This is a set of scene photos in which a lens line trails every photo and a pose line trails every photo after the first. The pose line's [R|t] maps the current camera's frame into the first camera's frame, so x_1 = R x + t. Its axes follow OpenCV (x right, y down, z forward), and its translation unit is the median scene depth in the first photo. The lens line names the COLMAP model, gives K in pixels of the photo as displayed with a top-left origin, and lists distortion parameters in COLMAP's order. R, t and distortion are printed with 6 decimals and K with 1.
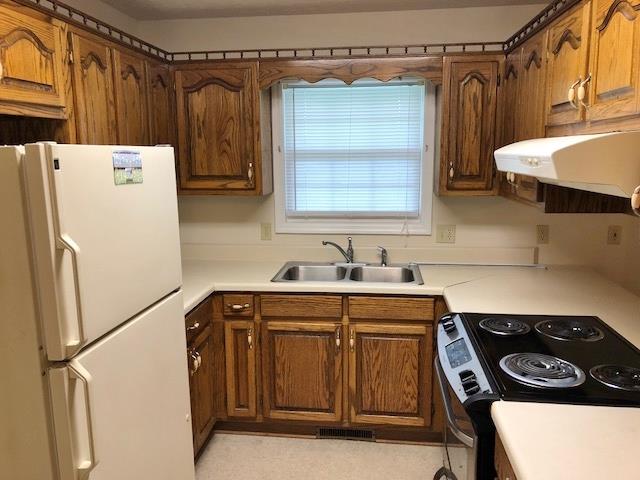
lens RADIAL K [[525.2, 0, 320.4], [0, 525.2, 237.6], [0, 0, 1]] dist [0.027868, -0.011025]
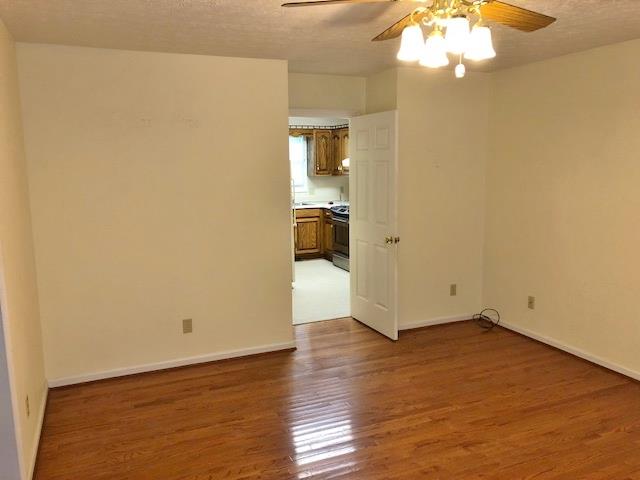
lens RADIAL K [[525.2, 0, 319.9], [0, 525.2, 240.8], [0, 0, 1]] dist [0.027868, -0.011025]
pose [[0.862169, -0.070351, 0.501712, -1.278369], [0.075218, 0.997111, 0.010558, 0.257130], [-0.501005, 0.028635, 0.864970, -1.583424]]
